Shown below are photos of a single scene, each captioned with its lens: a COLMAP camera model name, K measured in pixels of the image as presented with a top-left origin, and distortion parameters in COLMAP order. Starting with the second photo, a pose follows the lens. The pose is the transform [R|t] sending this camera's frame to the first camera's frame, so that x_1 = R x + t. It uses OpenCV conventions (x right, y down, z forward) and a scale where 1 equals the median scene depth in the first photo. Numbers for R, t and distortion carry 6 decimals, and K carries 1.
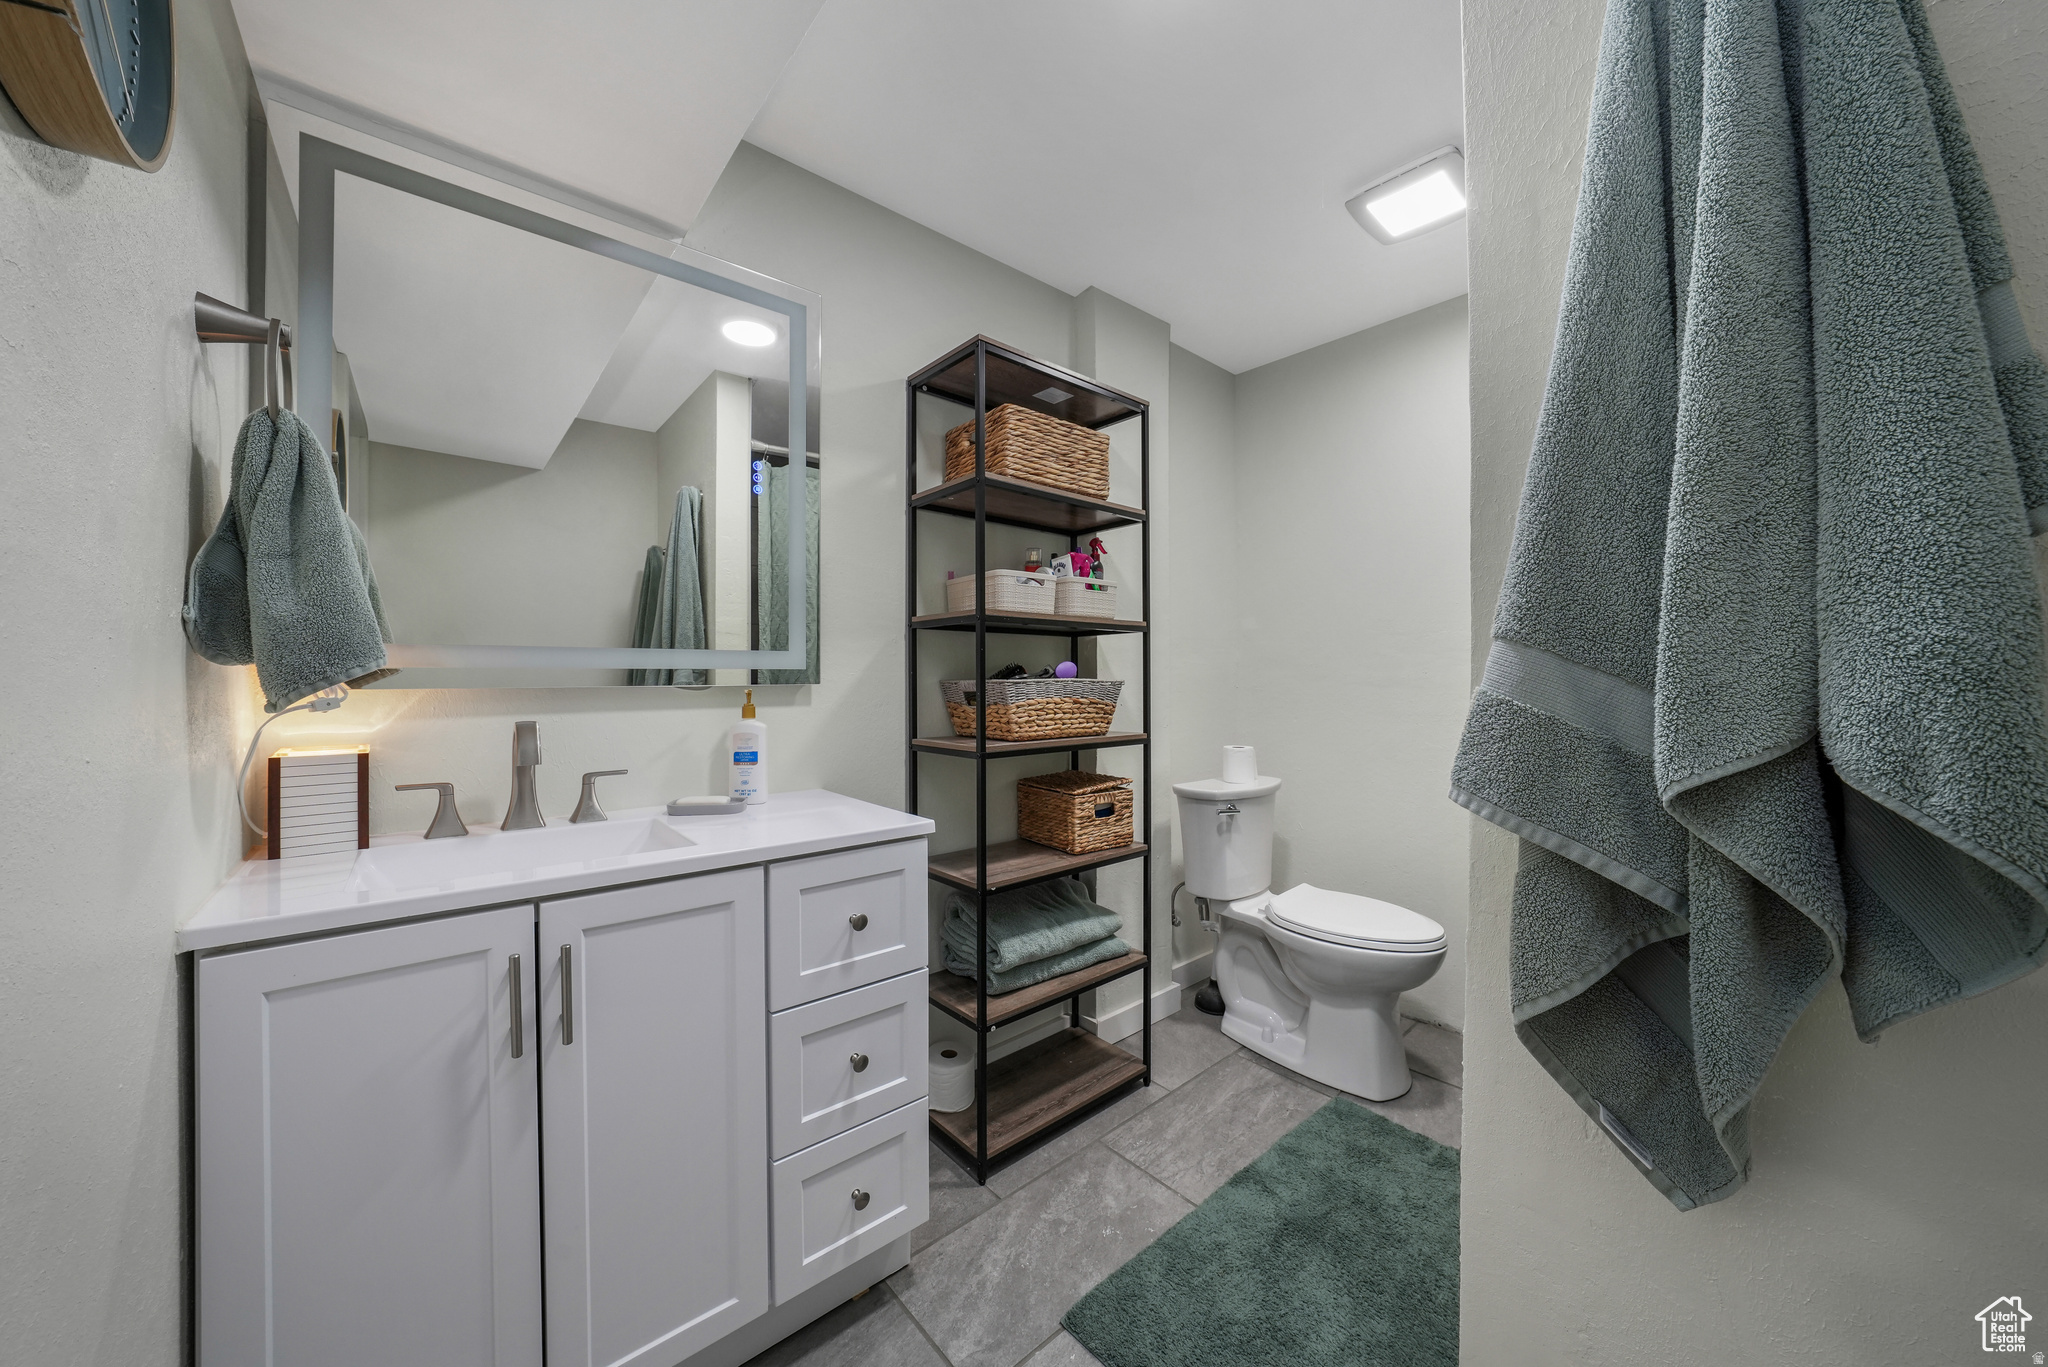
lens RADIAL K [[710.6, 0, 1019.9], [0, 710.6, 676.4], [0, 0, 1]] dist [-0.006717, 0.000455]
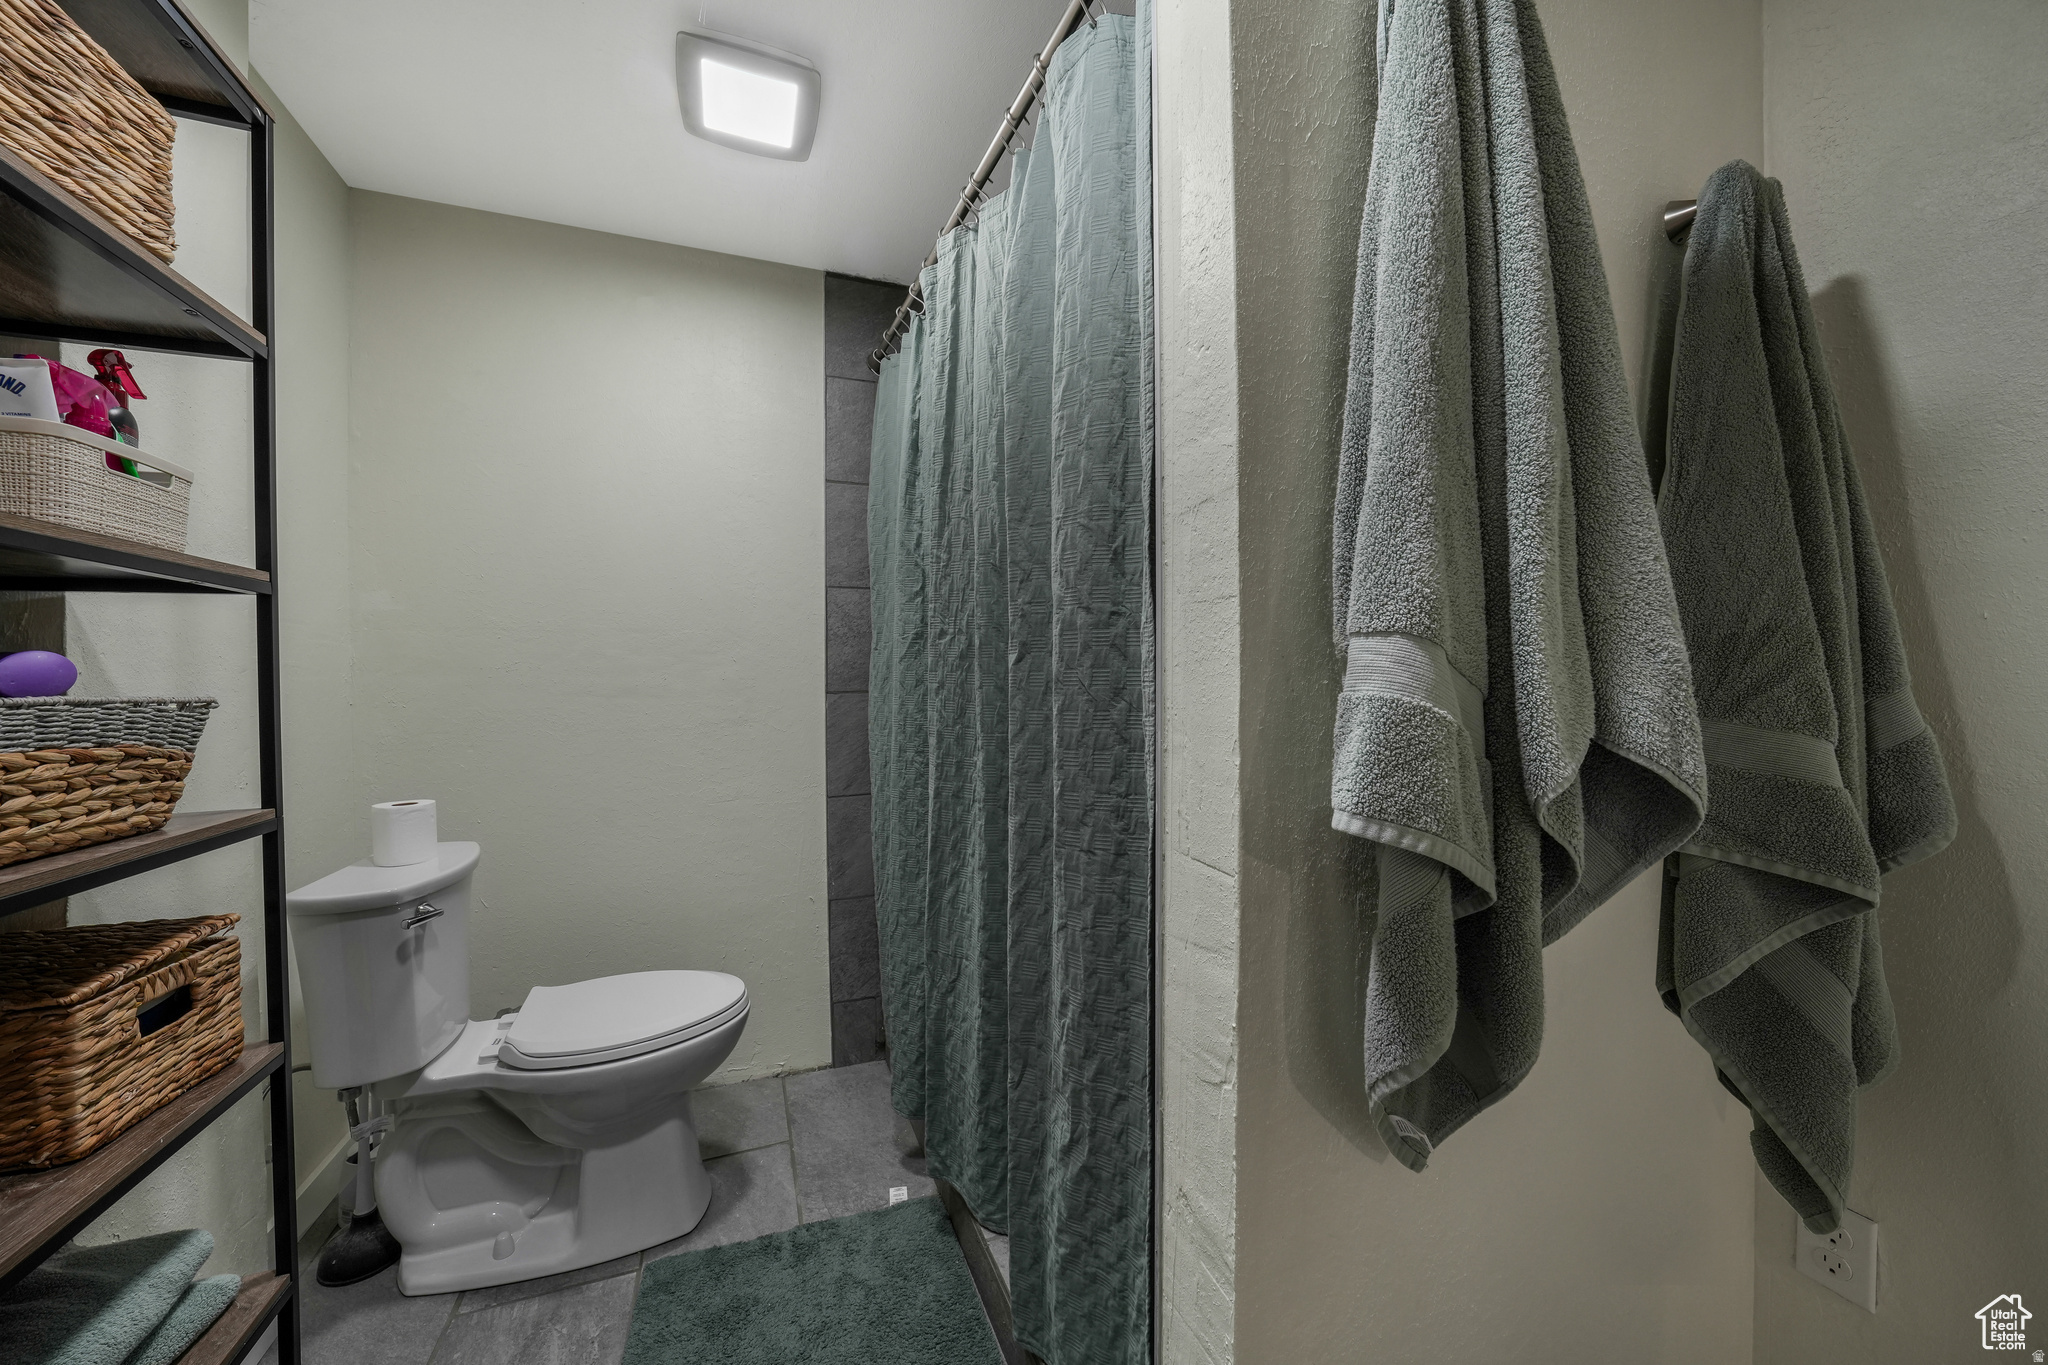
lens RADIAL K [[710.6, 0, 1016.6], [0, 710.6, 687.2], [0, 0, 1]] dist [-0.006717, 0.000455]
pose [[0.355421, -0.008582, 0.934667, -0.087207], [0.008477, 0.999946, 0.005958, 0.000399], [-0.934668, 0.005806, 0.355475, 0.375395]]
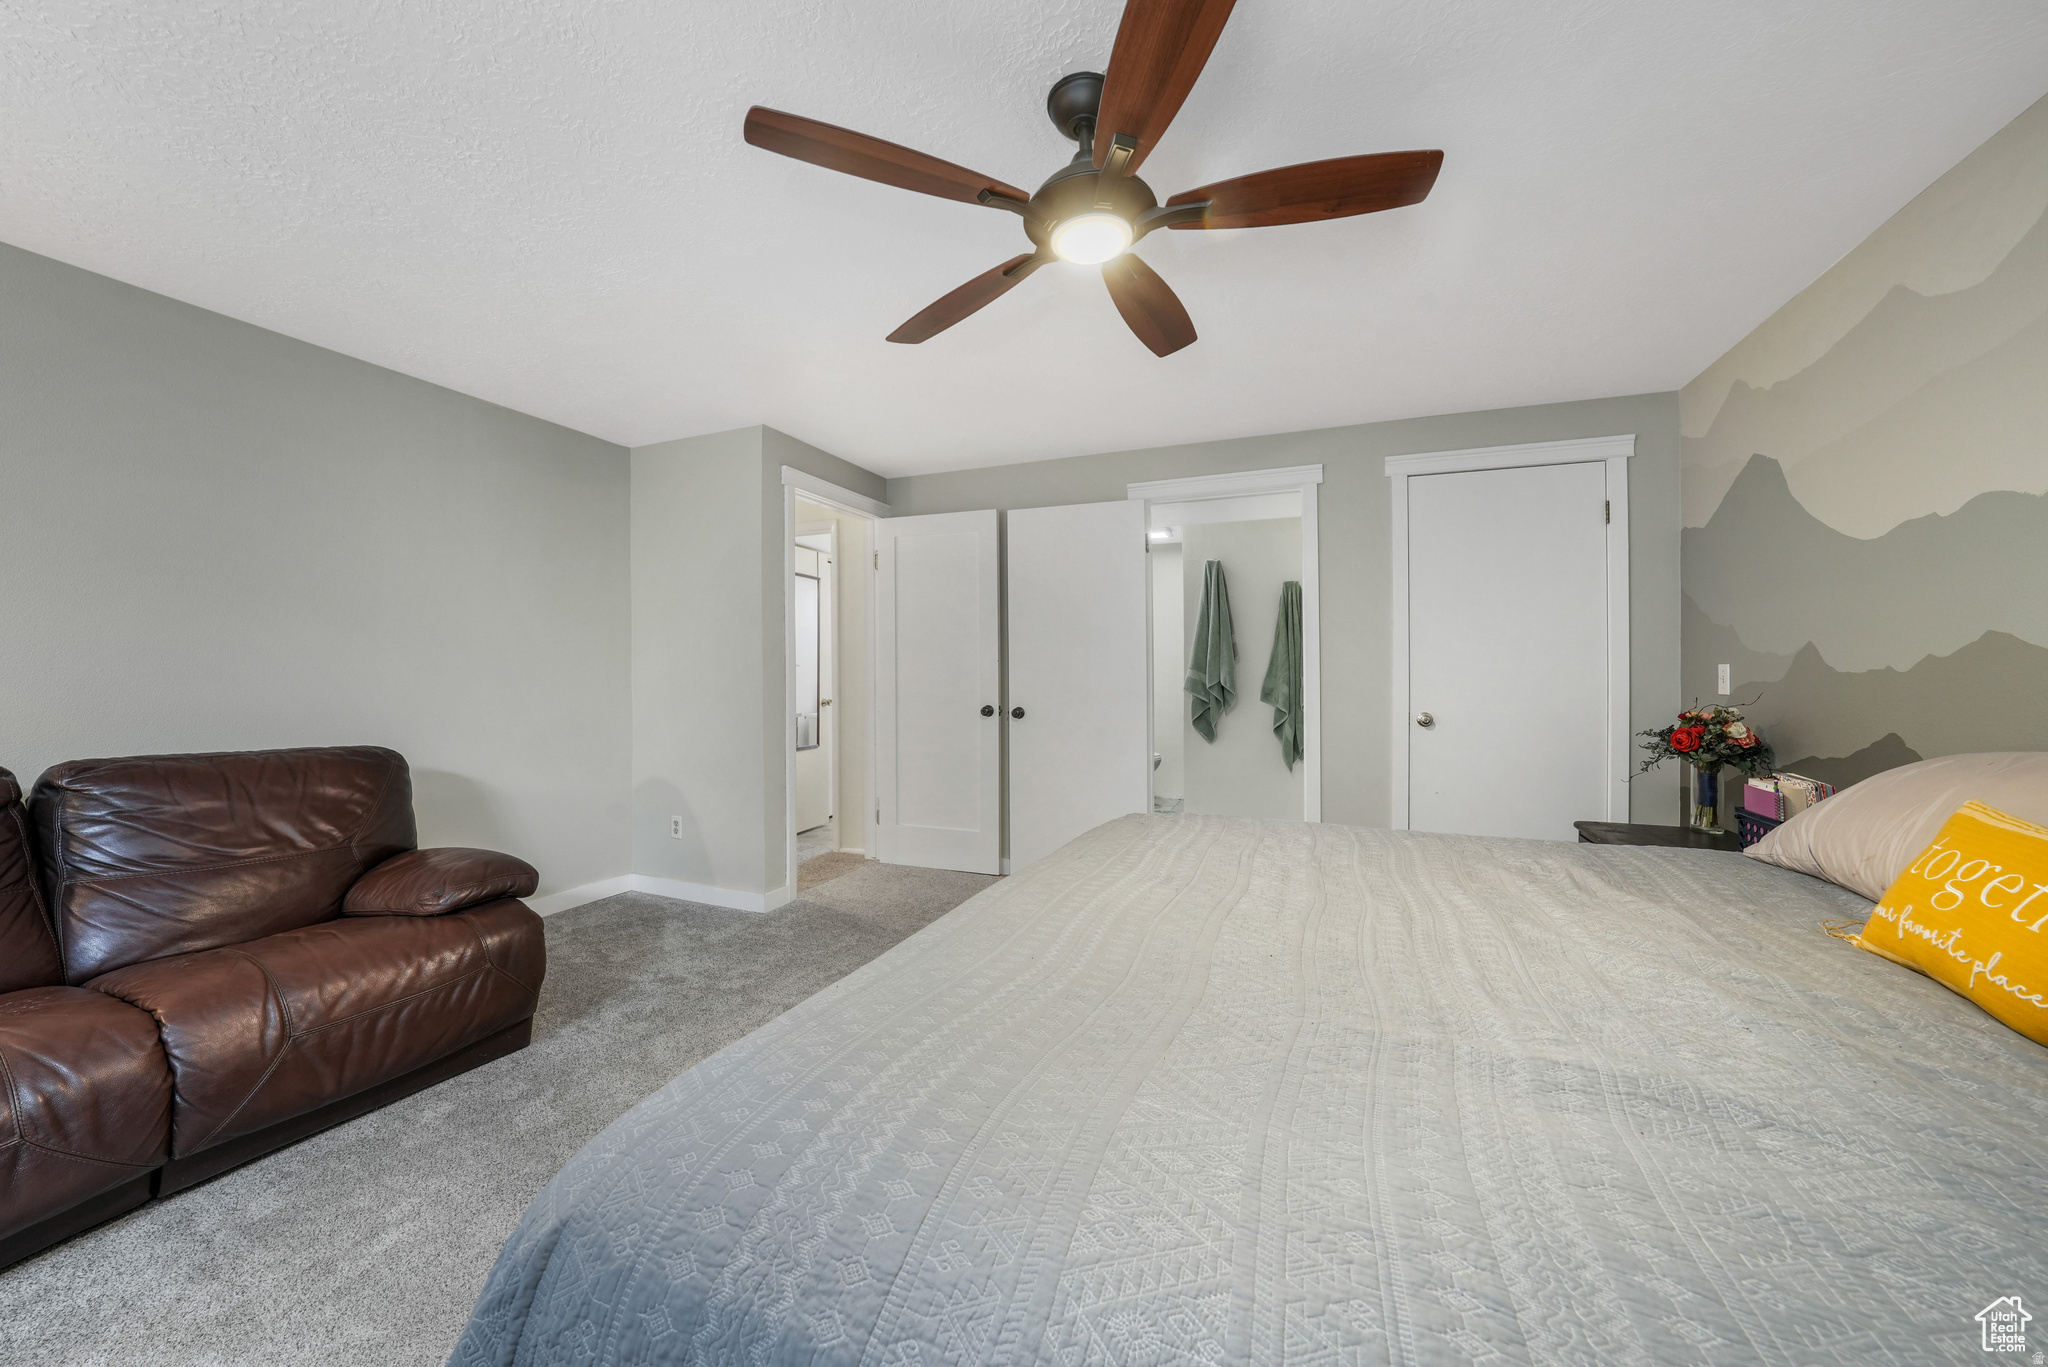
lens RADIAL K [[710.6, 0, 1022.2], [0, 710.6, 677.3], [0, 0, 1]] dist [-0.006717, 0.000455]
pose [[0.901689, -0.003142, 0.432374, -1.309181], [0.004023, 0.999991, -0.001124, 0.011587], [-0.432366, 0.002753, 0.901694, -1.569554]]
